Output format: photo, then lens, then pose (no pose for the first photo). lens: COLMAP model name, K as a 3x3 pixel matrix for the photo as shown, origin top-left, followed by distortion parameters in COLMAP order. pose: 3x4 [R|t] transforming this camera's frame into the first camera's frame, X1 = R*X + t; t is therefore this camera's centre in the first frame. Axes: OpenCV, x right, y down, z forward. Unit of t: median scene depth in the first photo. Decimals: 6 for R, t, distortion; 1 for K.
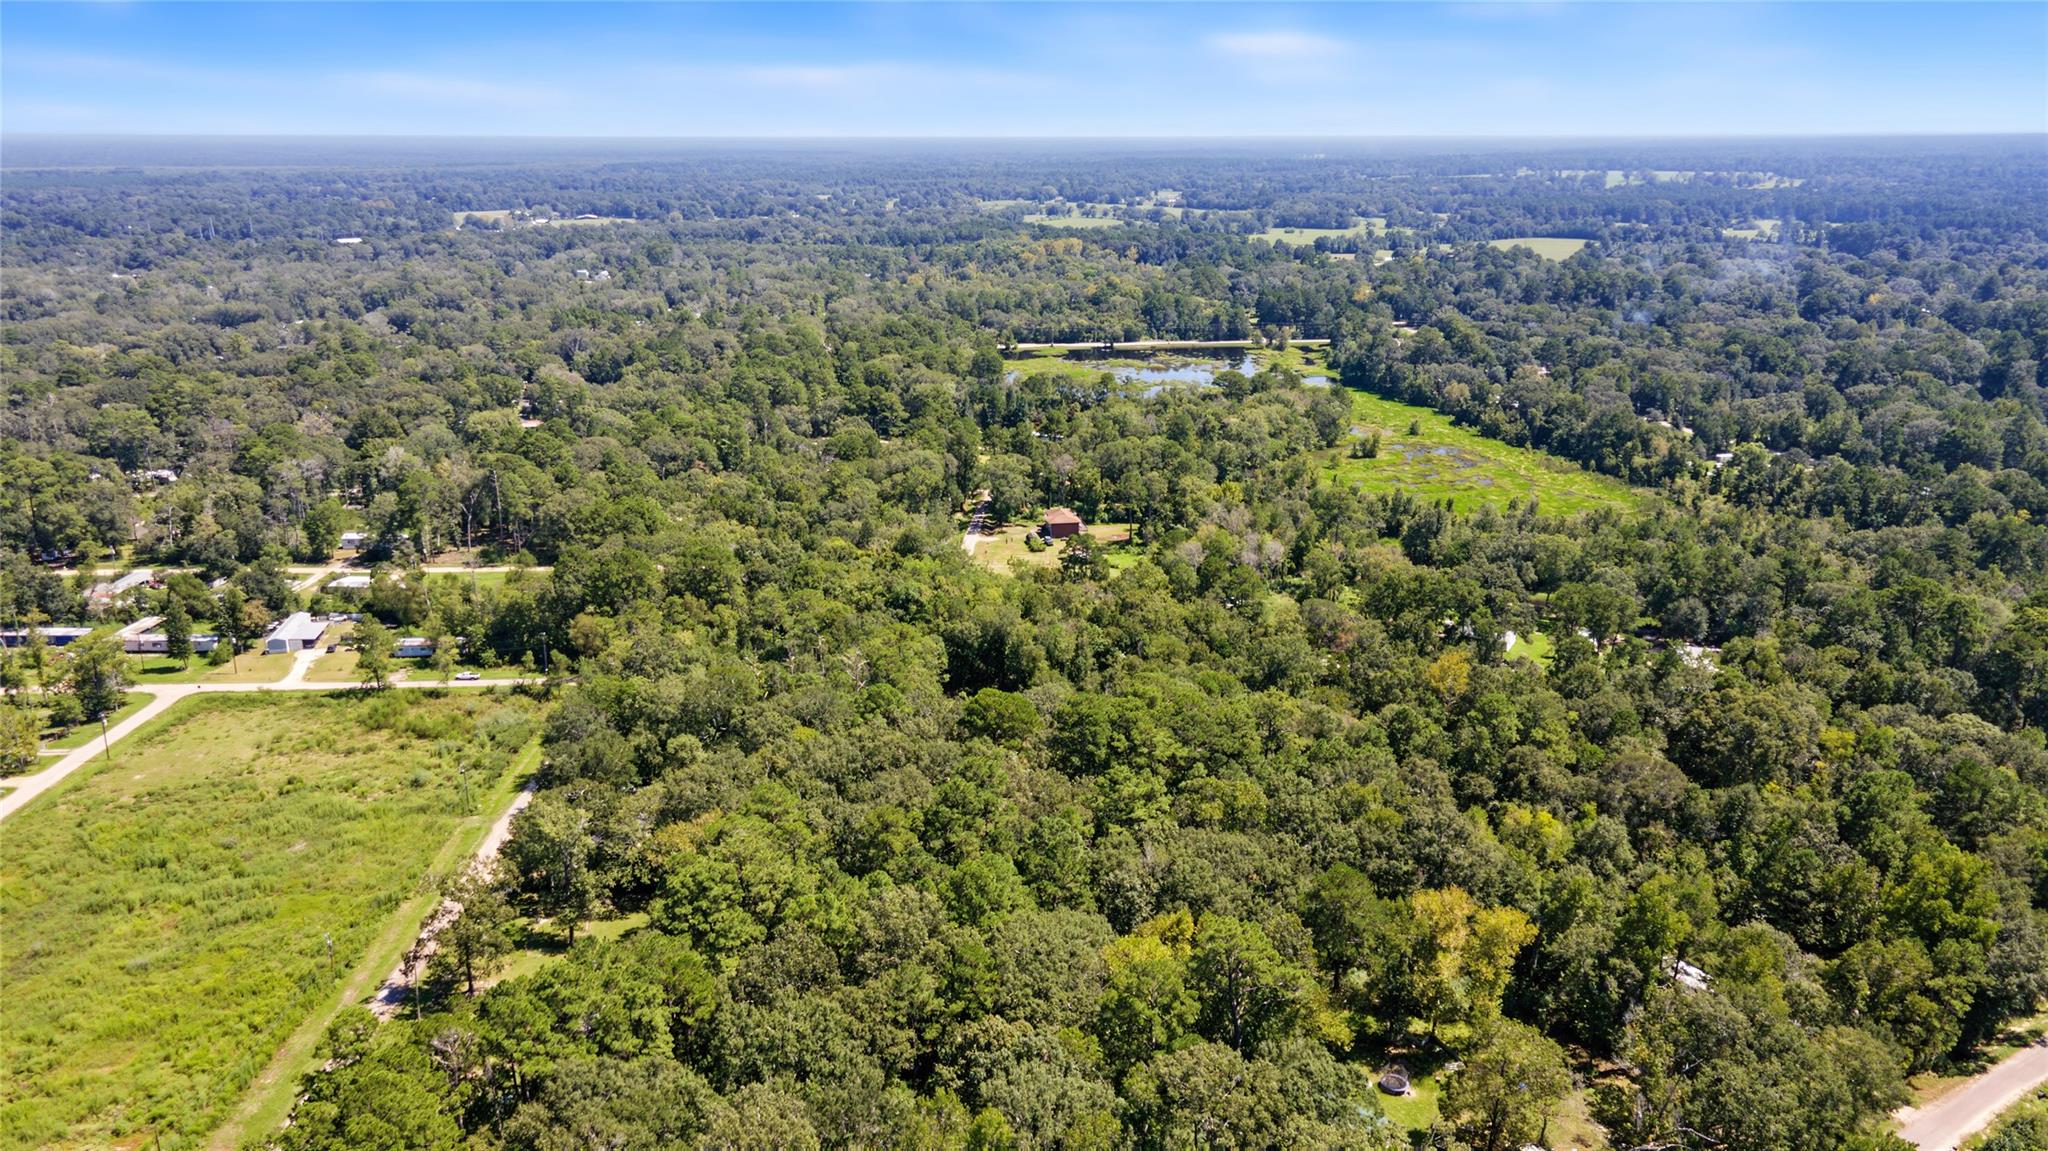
lens RADIAL K [[1502.3, 0, 1030.1], [0, 1502.3, 583.0], [0, 0, 1]] dist [0.037172, 0.026256]
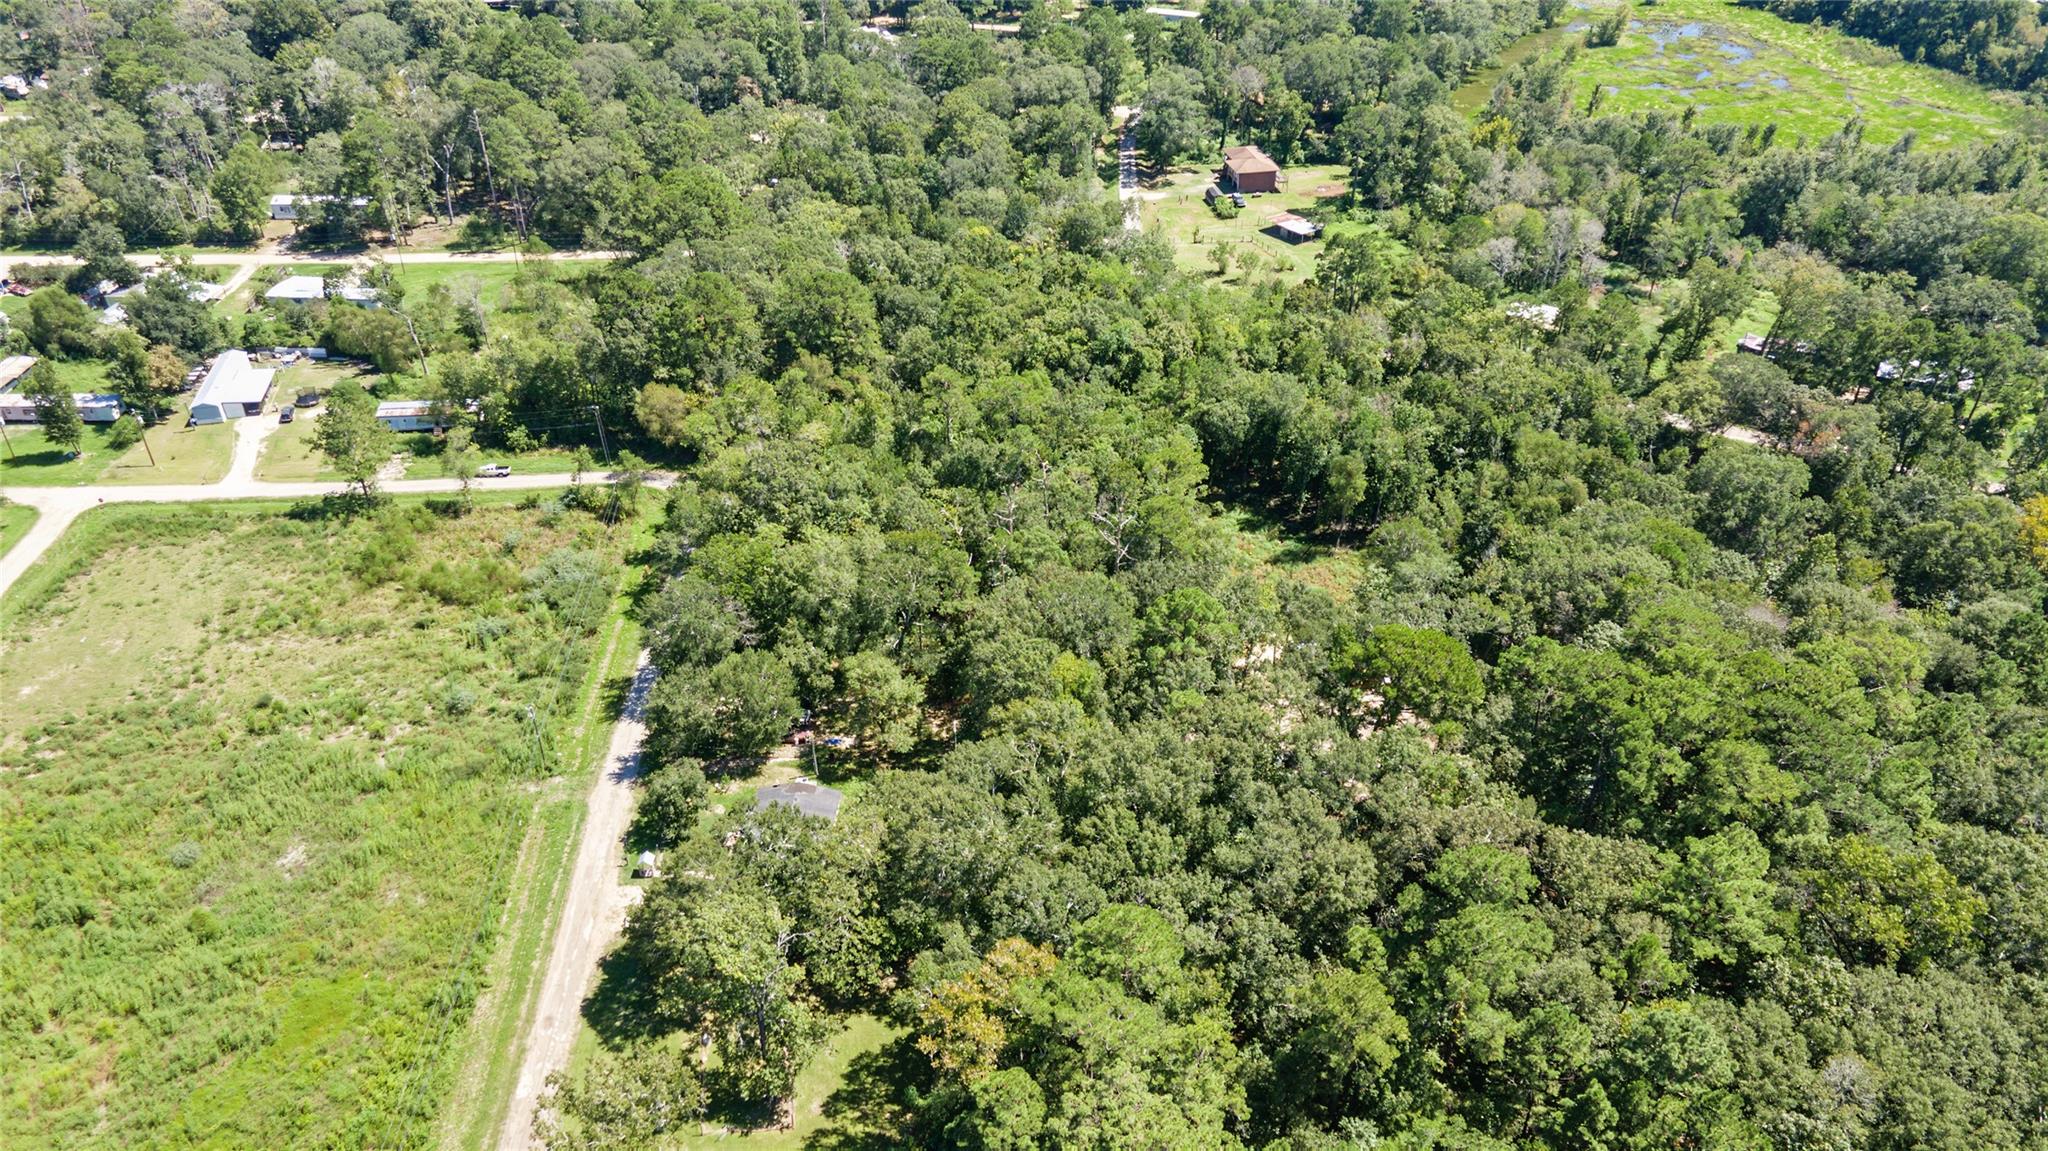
lens RADIAL K [[1502.3, 0, 1024.1], [0, 1502.3, 568.1], [0, 0, 1]] dist [0.037172, 0.026256]
pose [[0.999805, -0.011101, 0.016343, -0.131168], [0.005742, 0.954782, 0.297252, -0.093546], [-0.018904, -0.297101, 0.954659, 0.300253]]
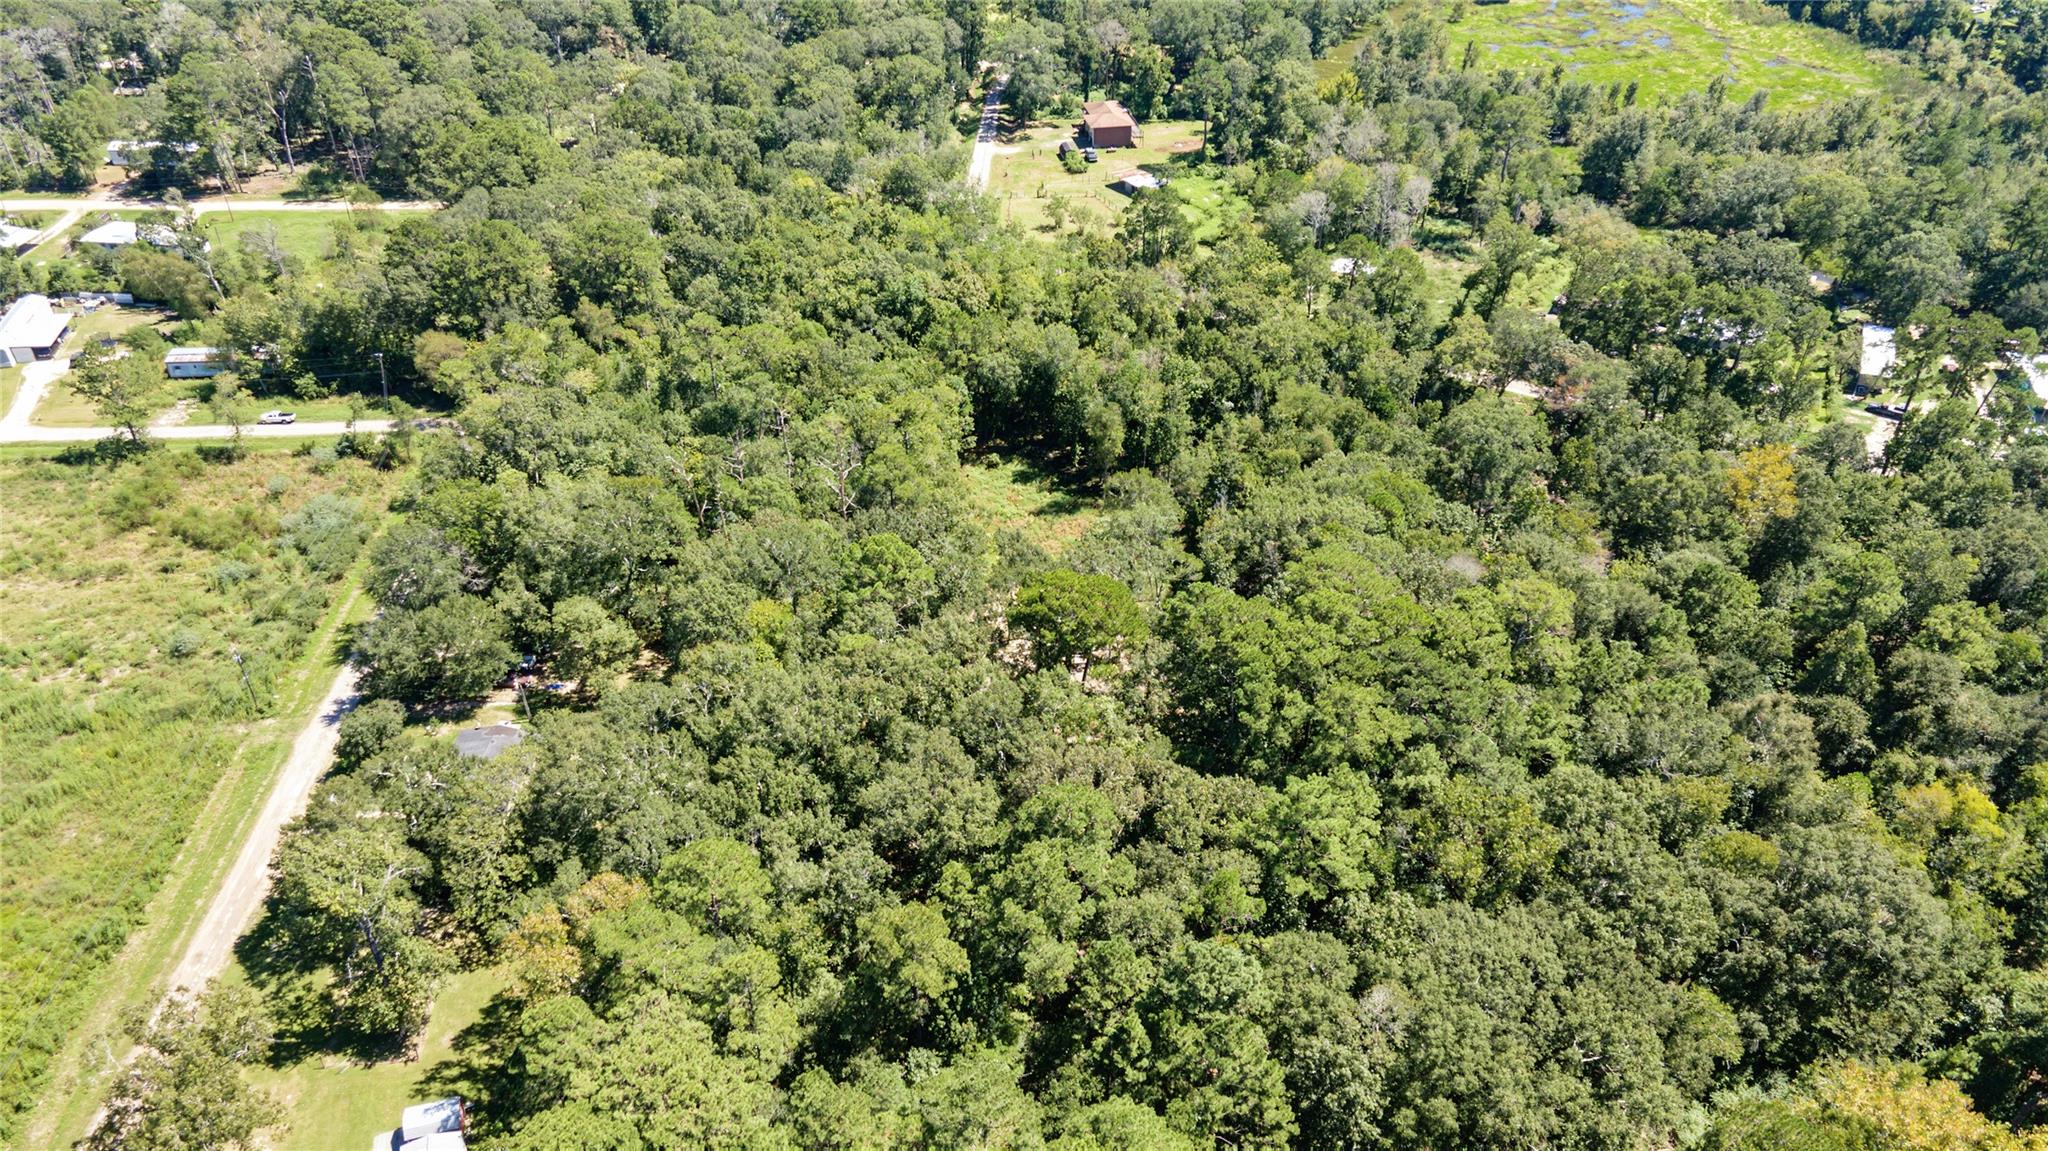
lens RADIAL K [[1502.3, 0, 1028.2], [0, 1502.3, 568.1], [0, 0, 1]] dist [0.037172, 0.026256]
pose [[0.999930, -0.004886, 0.010785, -0.033343], [0.001186, 0.947639, 0.319343, -0.088455], [-0.011781, -0.319307, 0.947578, 0.294524]]
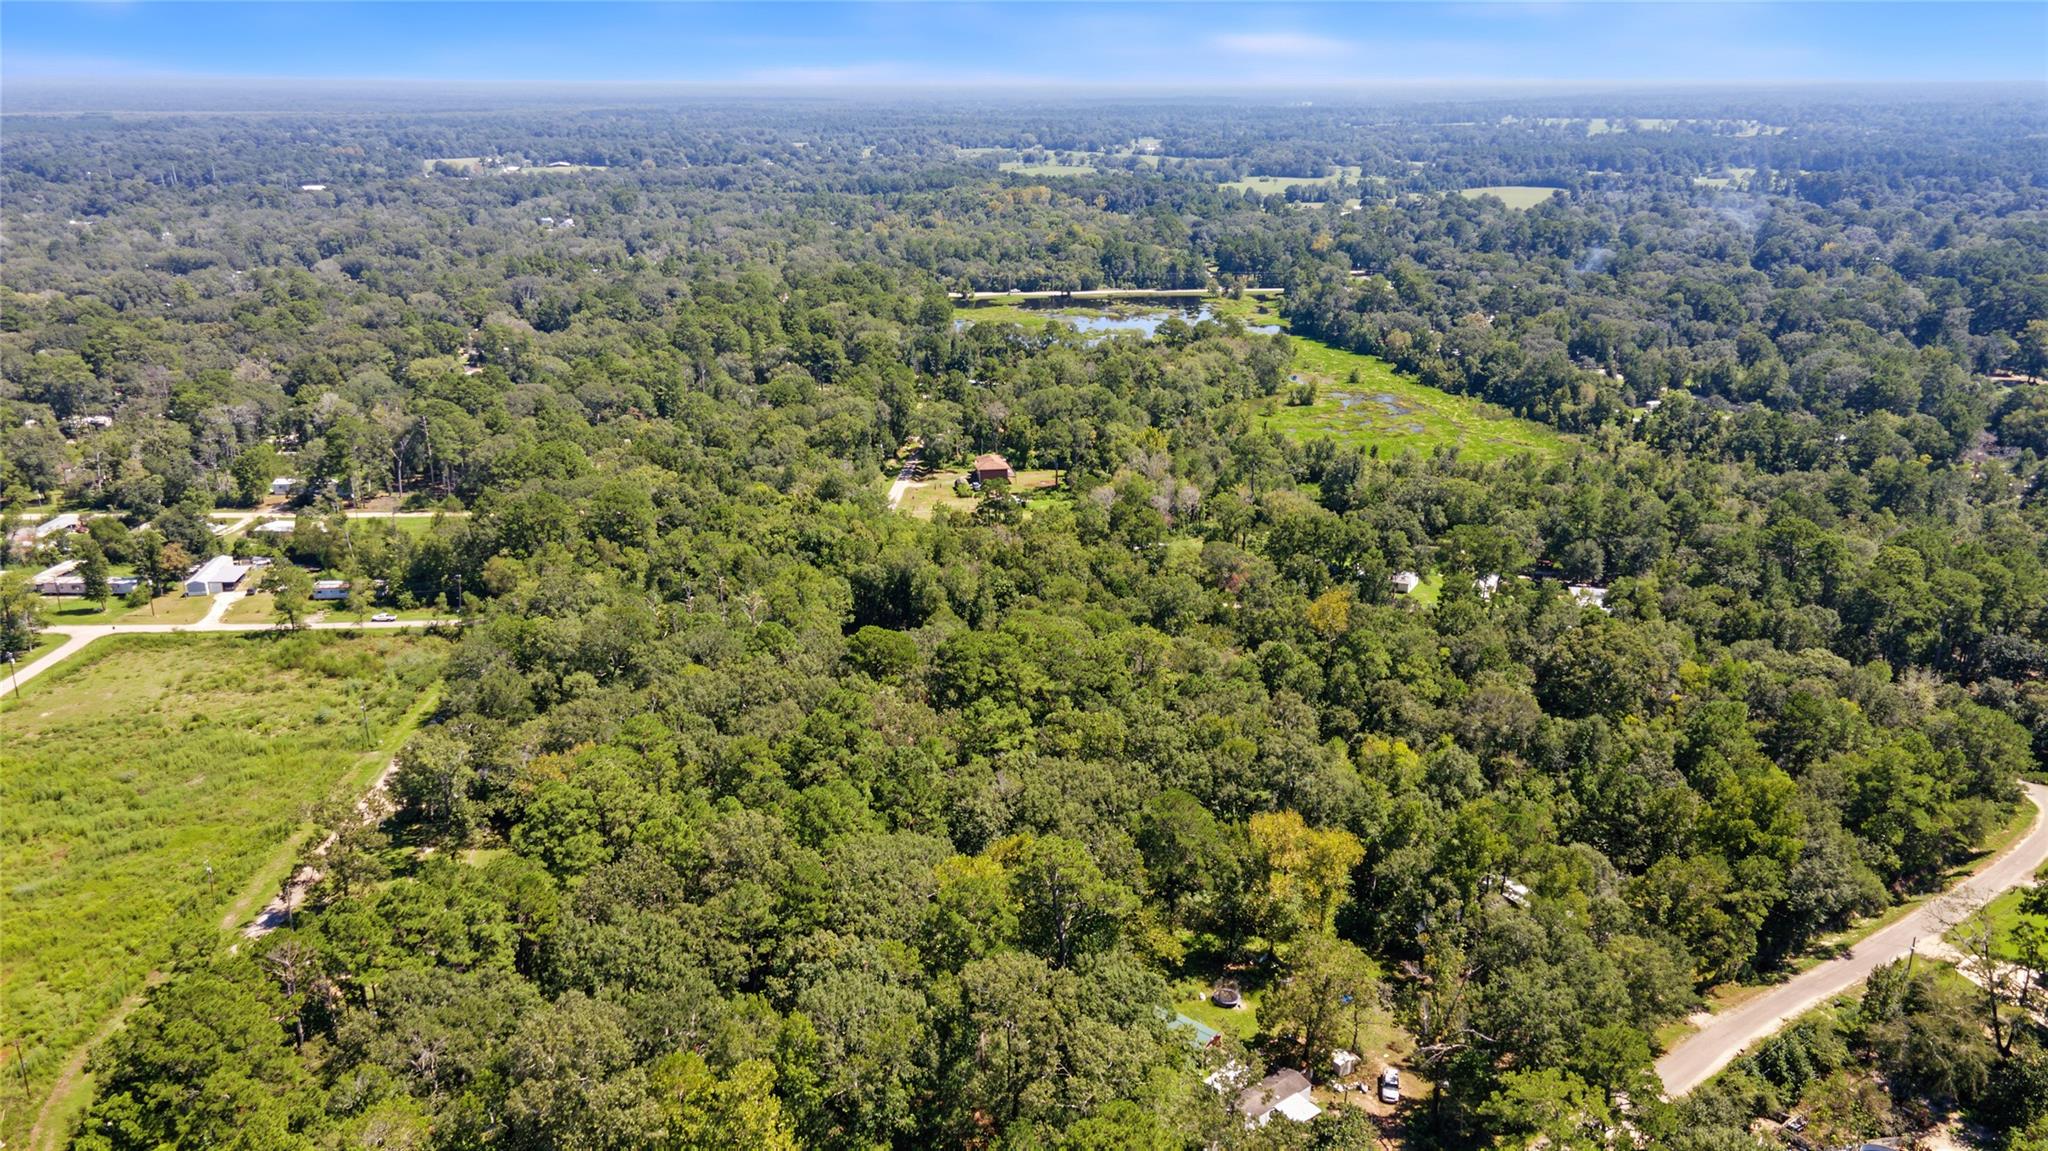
lens RADIAL K [[1502.3, 0, 1033.7], [0, 1502.3, 584.3], [0, 0, 1]] dist [0.037172, 0.026256]
pose [[0.999976, -0.001108, 0.006896, 0.054058], [0.000883, 0.999470, 0.032551, 0.005949], [-0.006928, -0.032544, 0.999446, -0.018600]]
